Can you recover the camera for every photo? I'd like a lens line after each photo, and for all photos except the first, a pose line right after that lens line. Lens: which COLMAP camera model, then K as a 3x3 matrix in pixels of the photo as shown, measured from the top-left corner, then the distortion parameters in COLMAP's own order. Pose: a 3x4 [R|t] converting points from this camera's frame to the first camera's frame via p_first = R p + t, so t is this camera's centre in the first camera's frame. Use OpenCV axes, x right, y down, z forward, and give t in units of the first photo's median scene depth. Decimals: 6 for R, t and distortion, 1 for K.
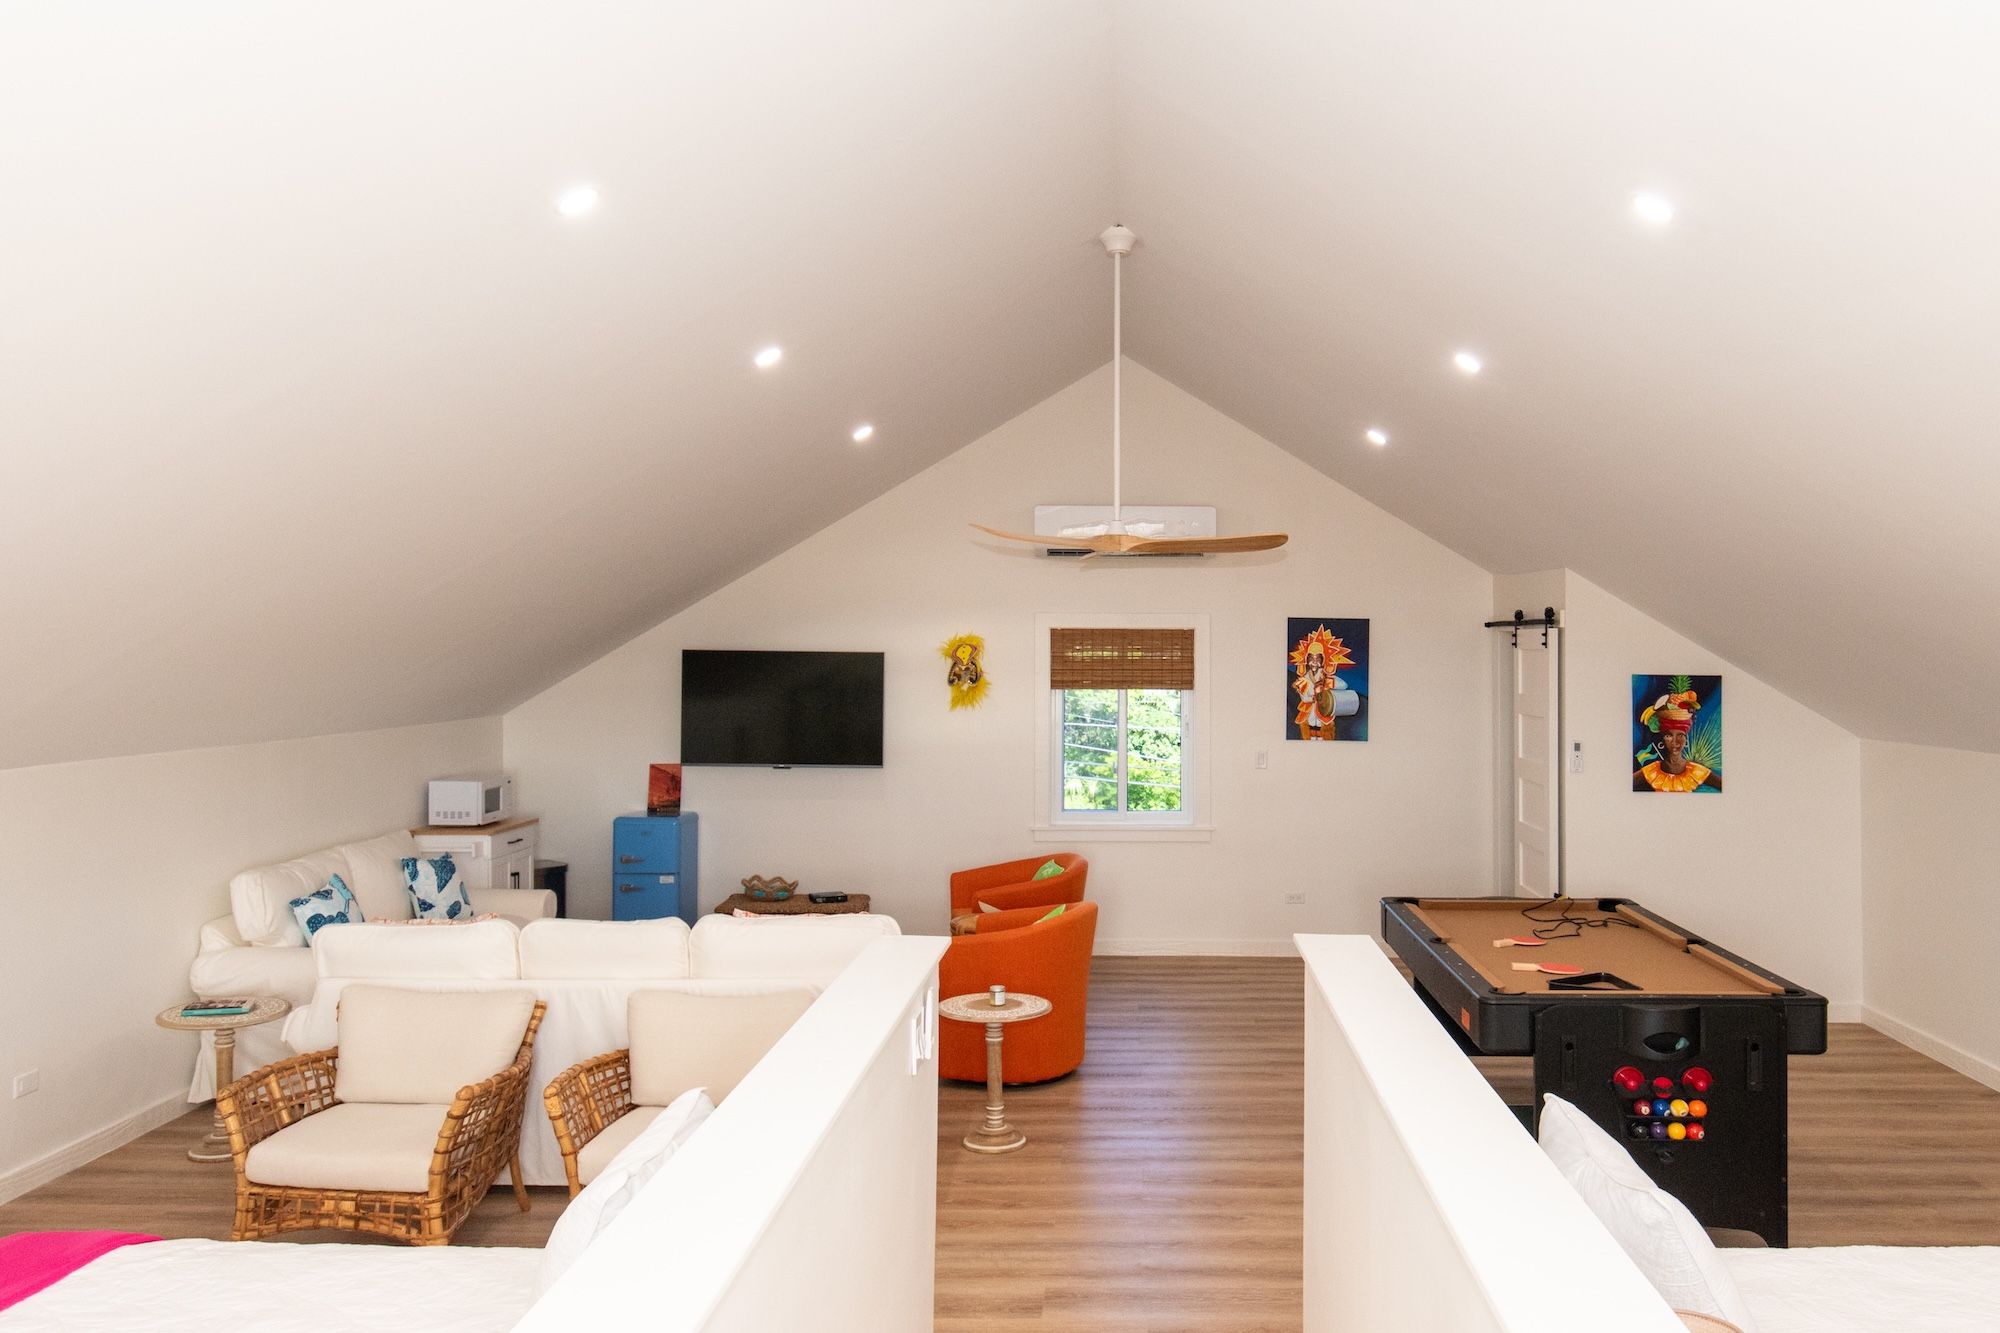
lens RADIAL K [[1526.5, 0, 999.1], [0, 1526.5, 642.4], [0, 0, 1]] dist [0.012195, 0.002644]
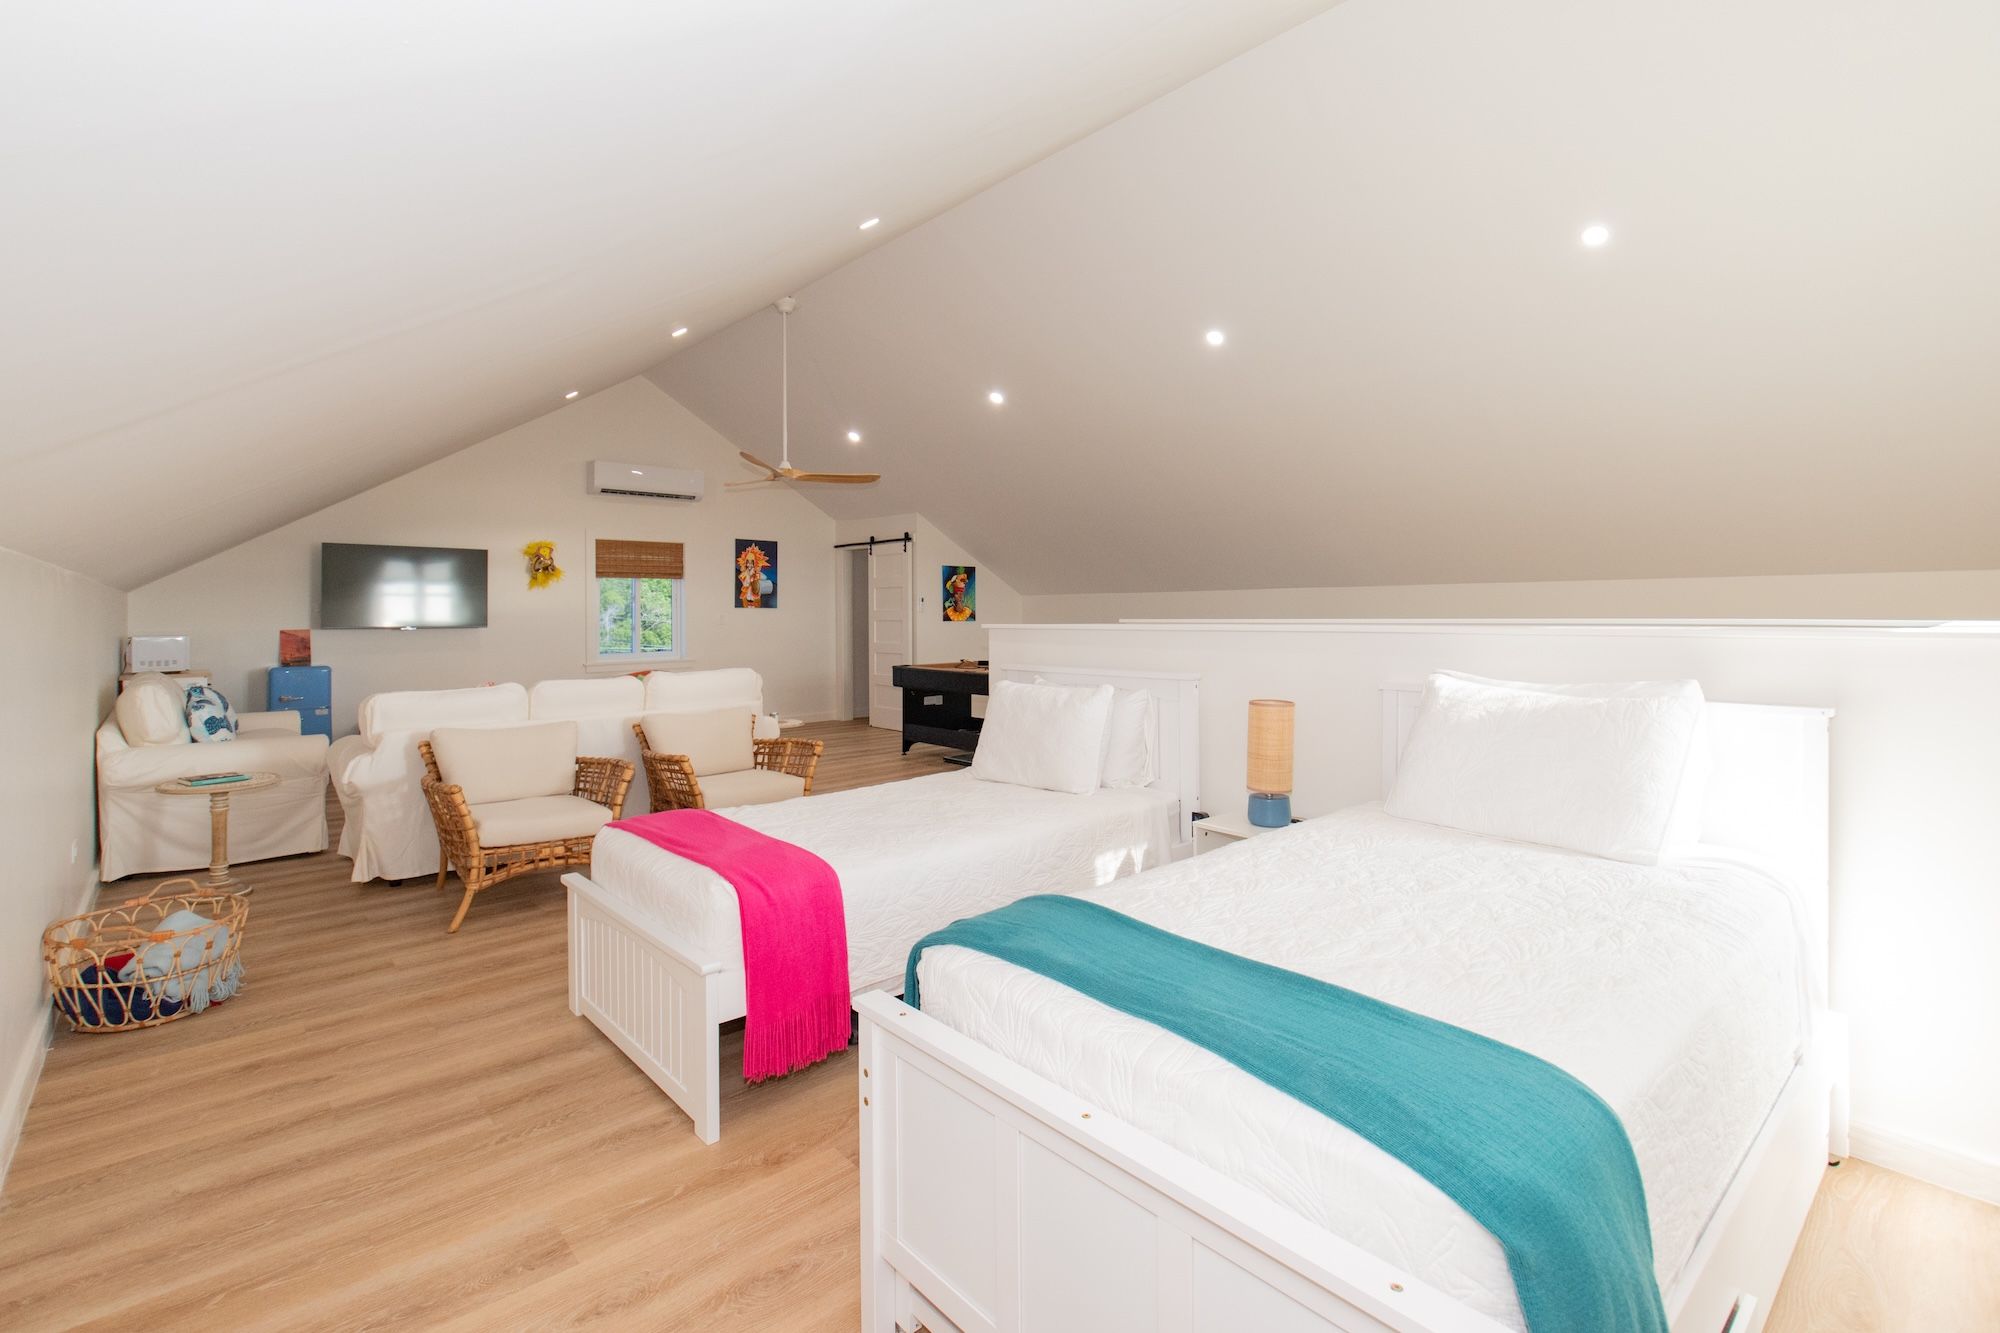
lens RADIAL K [[880.3, 0, 980.1], [0, 880.3, 625.3], [0, 0, 1]] dist [-0.000600, -0.000063]
pose [[0.760180, -0.021317, 0.649363, -0.262726], [-0.003699, 0.999303, 0.037134, 0.045282], [-0.649702, -0.030631, 0.759572, 0.034355]]
